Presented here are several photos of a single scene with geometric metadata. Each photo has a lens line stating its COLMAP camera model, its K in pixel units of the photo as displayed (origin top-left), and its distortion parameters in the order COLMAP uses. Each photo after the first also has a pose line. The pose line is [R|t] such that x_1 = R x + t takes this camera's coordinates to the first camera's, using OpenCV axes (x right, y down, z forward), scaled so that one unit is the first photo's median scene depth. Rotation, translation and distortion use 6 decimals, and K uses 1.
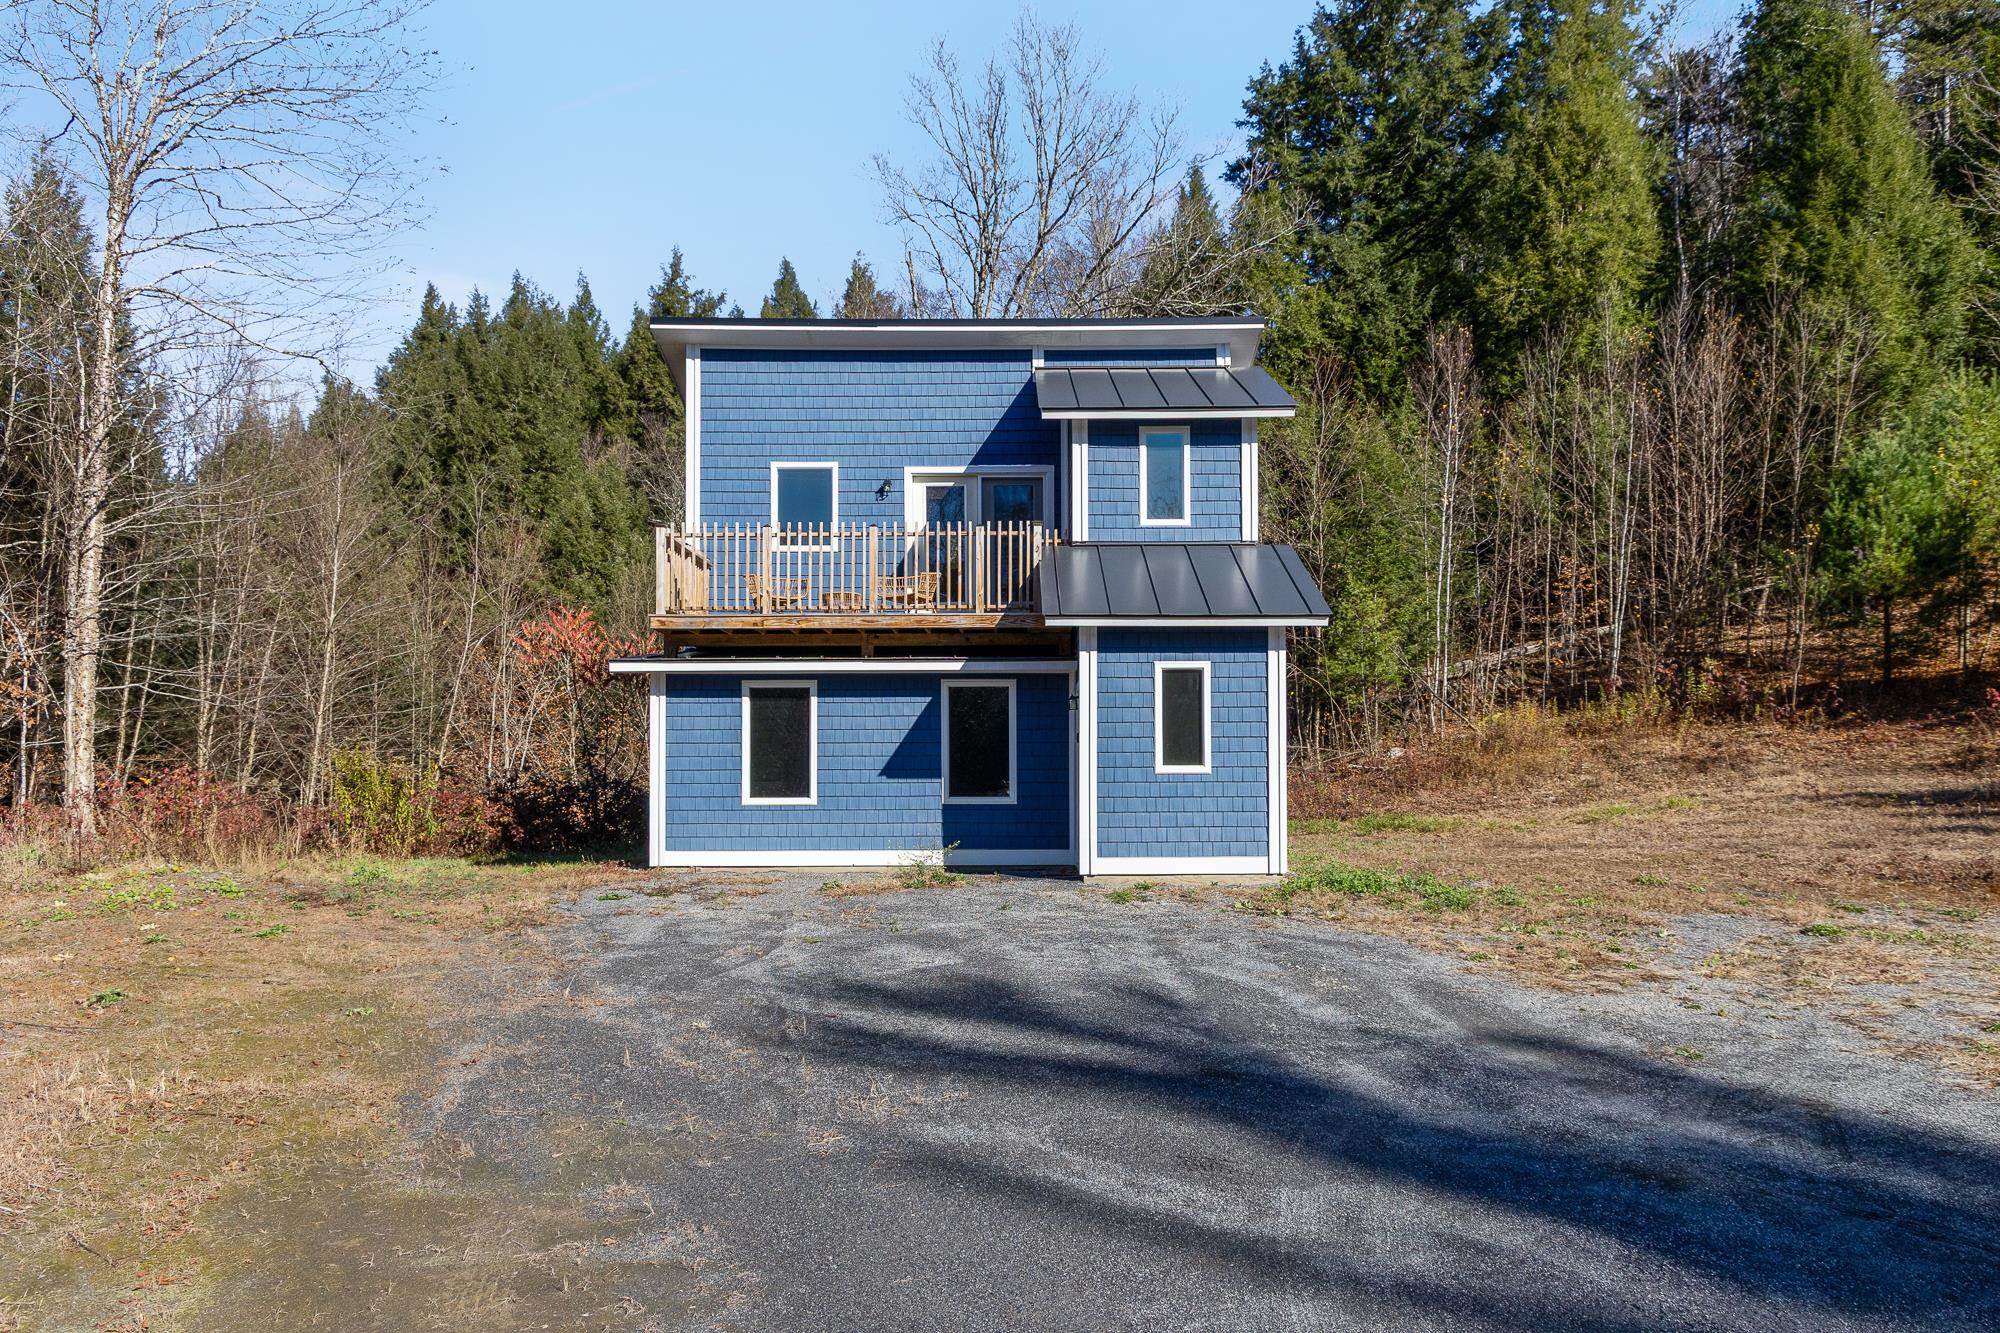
lens RADIAL K [[1365.7, 0, 1000.3], [0, 1365.7, 668.7], [0, 0, 1]] dist [-0.000755, -0.001622]
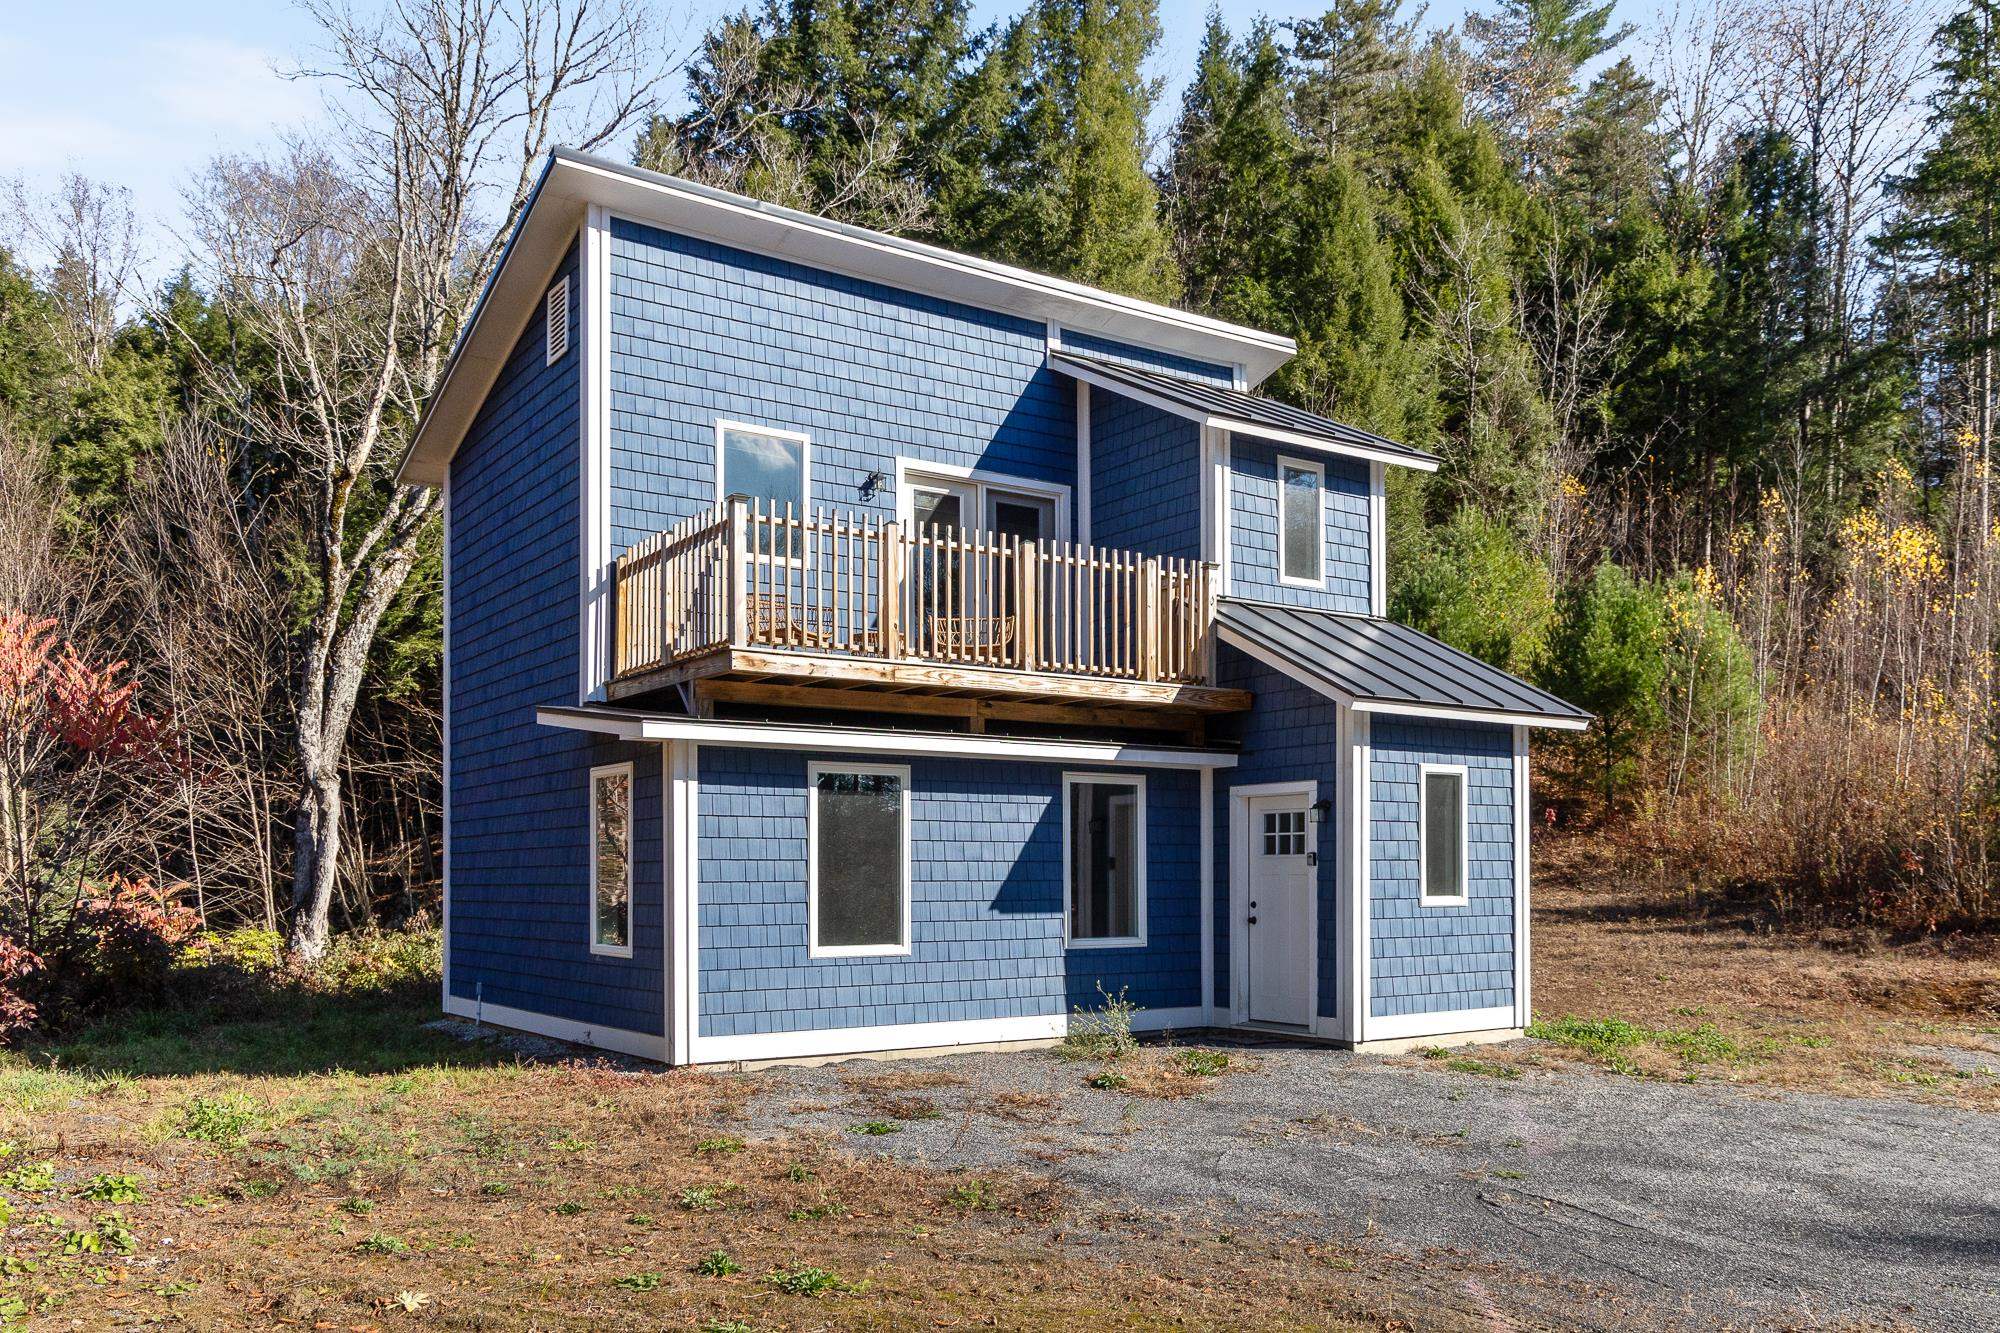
lens RADIAL K [[1584.9, 0, 1000.1], [0, 1584.9, 763.8], [0, 0, 1]] dist [-0.006299, -0.000209]
pose [[0.823918, 0.041009, 0.565224, -0.532456], [-0.045632, 0.998941, -0.005961, 0.010266], [-0.564870, -0.020881, 0.824916, 0.346730]]
